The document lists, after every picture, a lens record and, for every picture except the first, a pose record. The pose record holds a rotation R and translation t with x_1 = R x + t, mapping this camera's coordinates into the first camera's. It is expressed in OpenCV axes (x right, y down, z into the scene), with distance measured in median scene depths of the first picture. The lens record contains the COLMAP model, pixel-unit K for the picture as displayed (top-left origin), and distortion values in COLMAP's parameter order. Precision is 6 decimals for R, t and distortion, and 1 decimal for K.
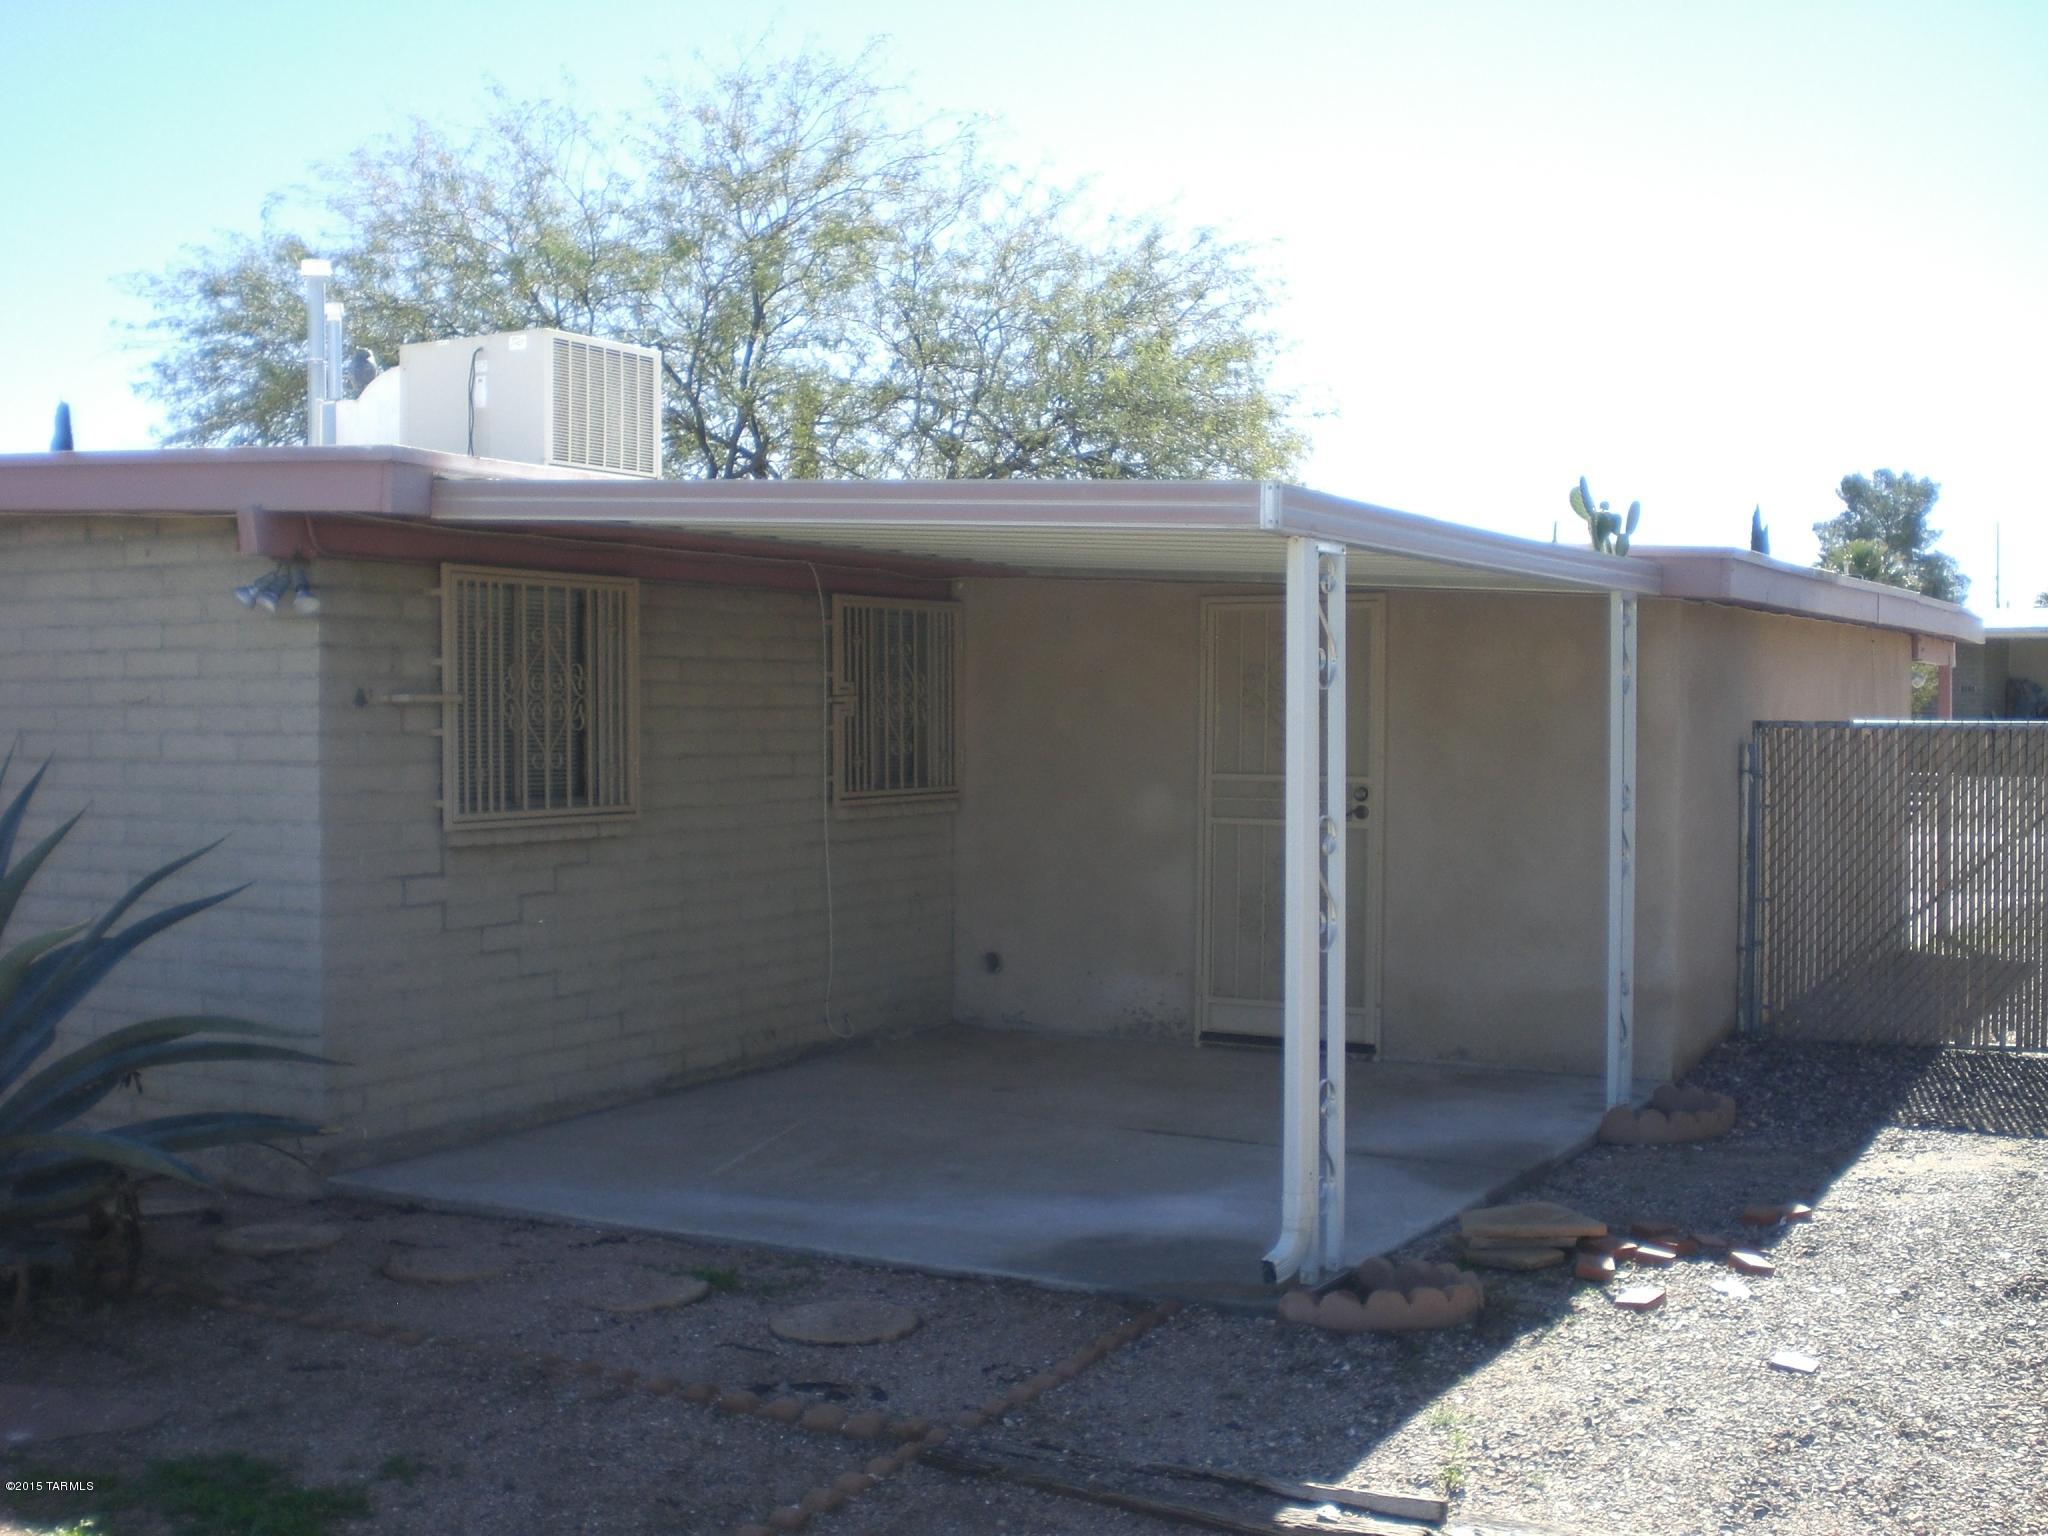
lens RADIAL K [[2312.1, 0, 1024.0], [0, 2312.1, 768.0], [0, 0, 1]] dist [-0.059053, -0.221160]
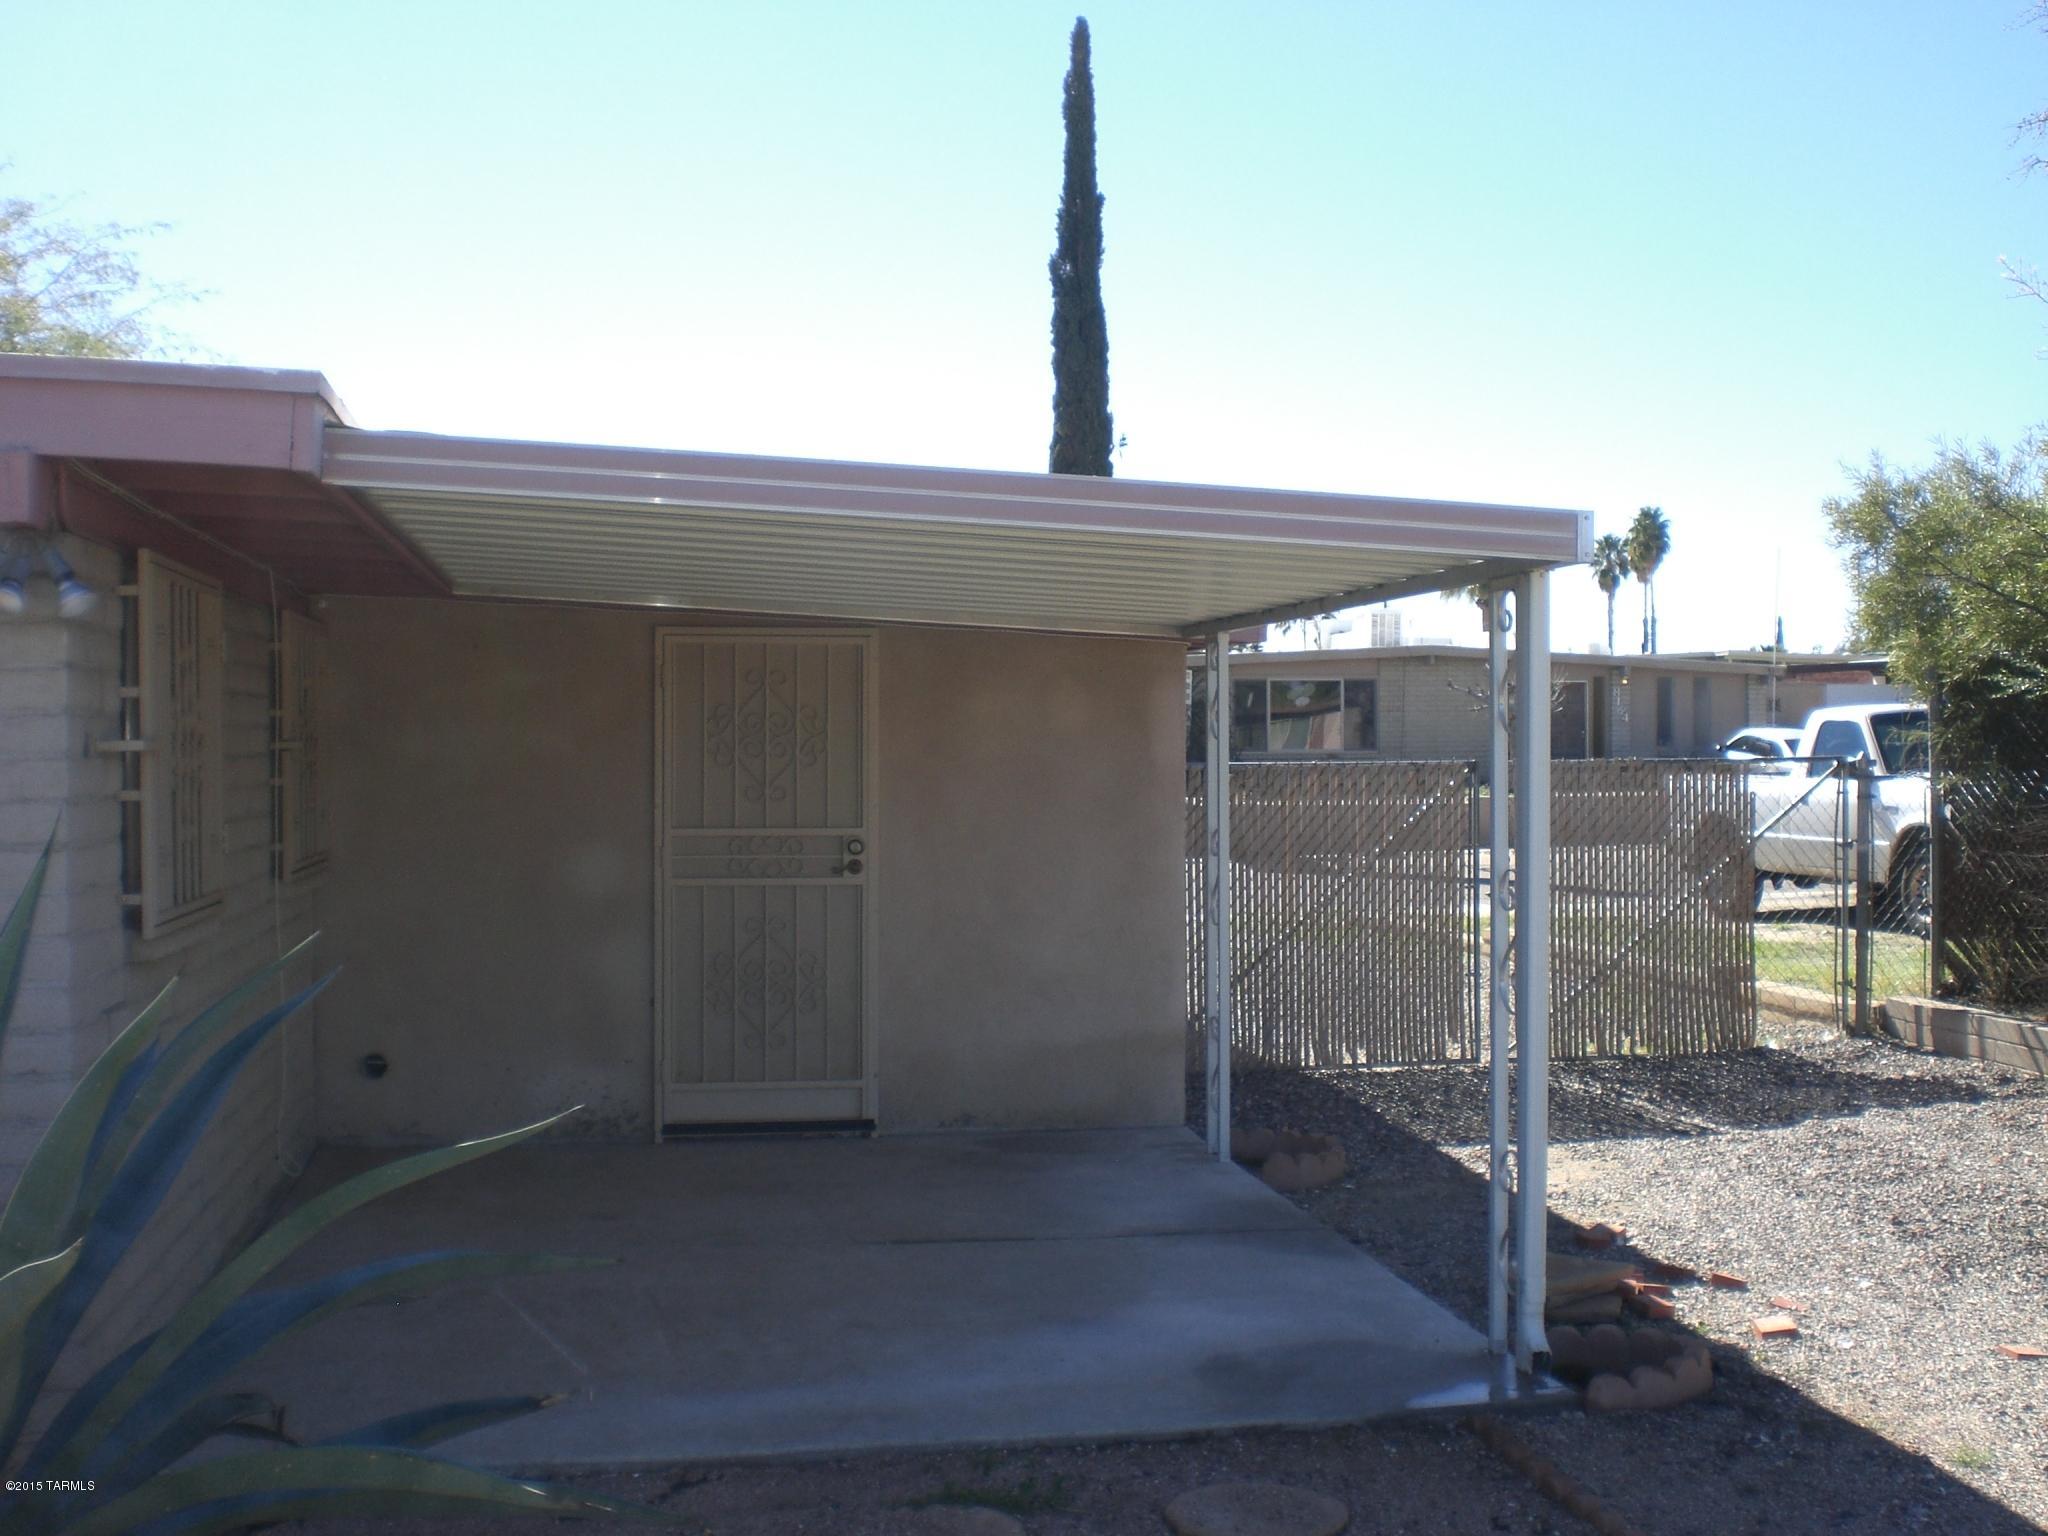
lens RADIAL K [[2312.1, 0, 1024.0], [0, 2312.1, 768.0], [0, 0, 1]] dist [-0.059053, -0.221160]
pose [[0.782022, -0.009377, 0.623180, -0.370573], [0.020834, 0.999721, -0.011102, -0.008234], [-0.622902, 0.021665, 0.782000, 0.240529]]
